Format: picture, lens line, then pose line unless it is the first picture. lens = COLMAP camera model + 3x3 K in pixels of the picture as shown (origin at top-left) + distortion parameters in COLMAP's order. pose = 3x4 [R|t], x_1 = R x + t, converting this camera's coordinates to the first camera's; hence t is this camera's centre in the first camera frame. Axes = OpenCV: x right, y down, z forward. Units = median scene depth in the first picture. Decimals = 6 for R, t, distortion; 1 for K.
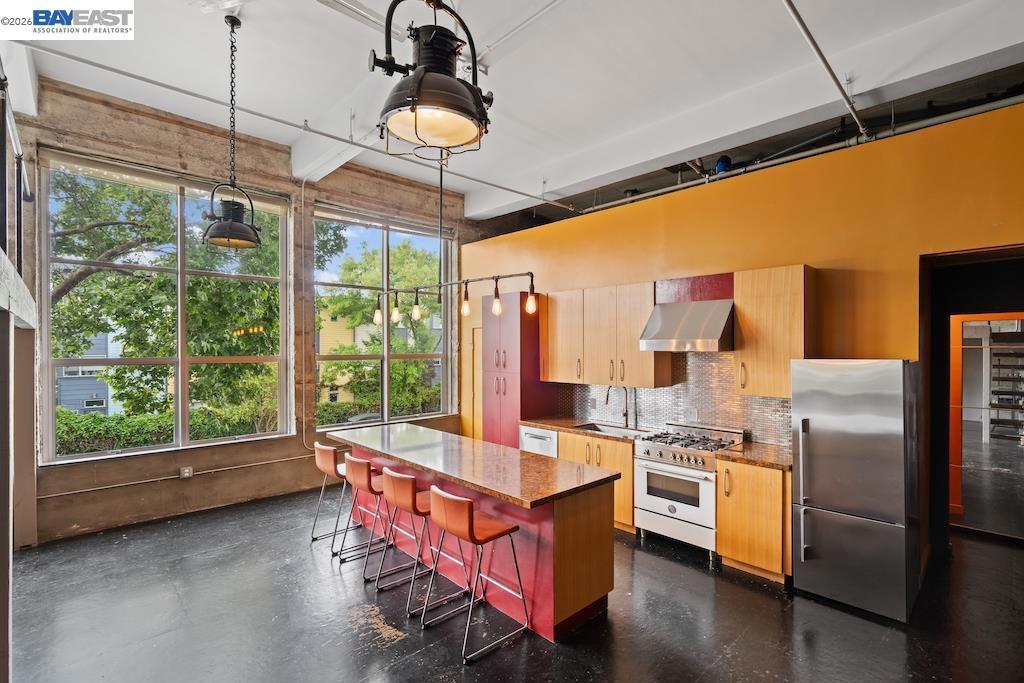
lens RADIAL K [[502.4, 0, 507.6], [0, 502.4, 319.4], [0, 0, 1]] dist [0.000707, 0.001298]
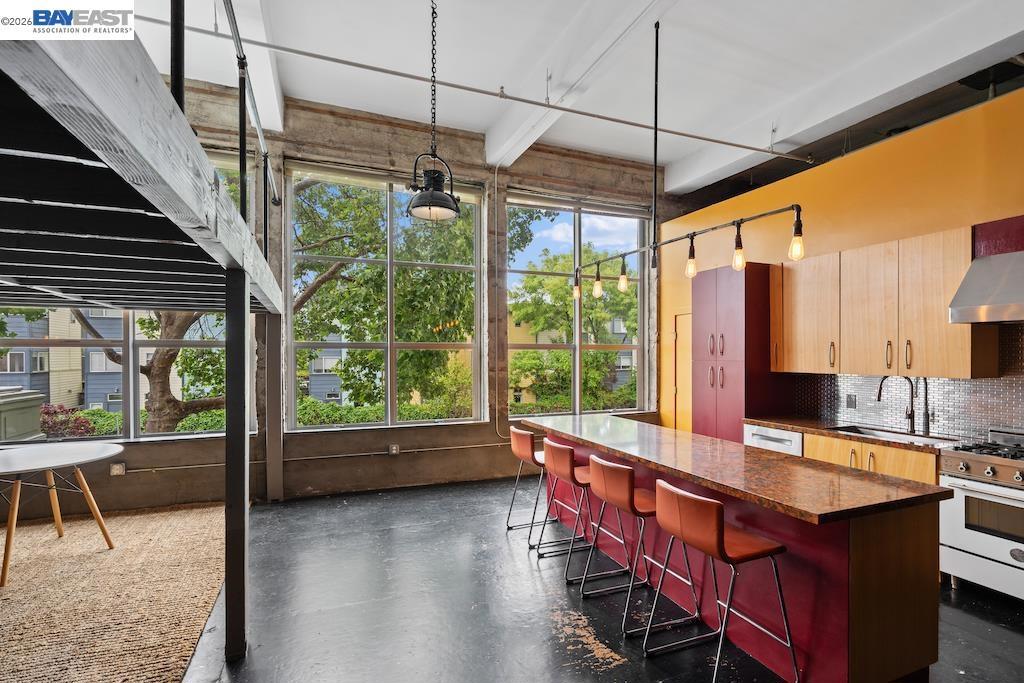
lens RADIAL K [[480.3, 0, 512.0], [0, 480.3, 341.5], [0, 0, 1]] dist [-0.003938, 0.000517]
pose [[0.943943, 0.007464, -0.330024, -0.074049], [-0.003130, 0.999902, 0.013663, 0.064323], [0.330093, -0.011864, 0.943874, 0.132949]]
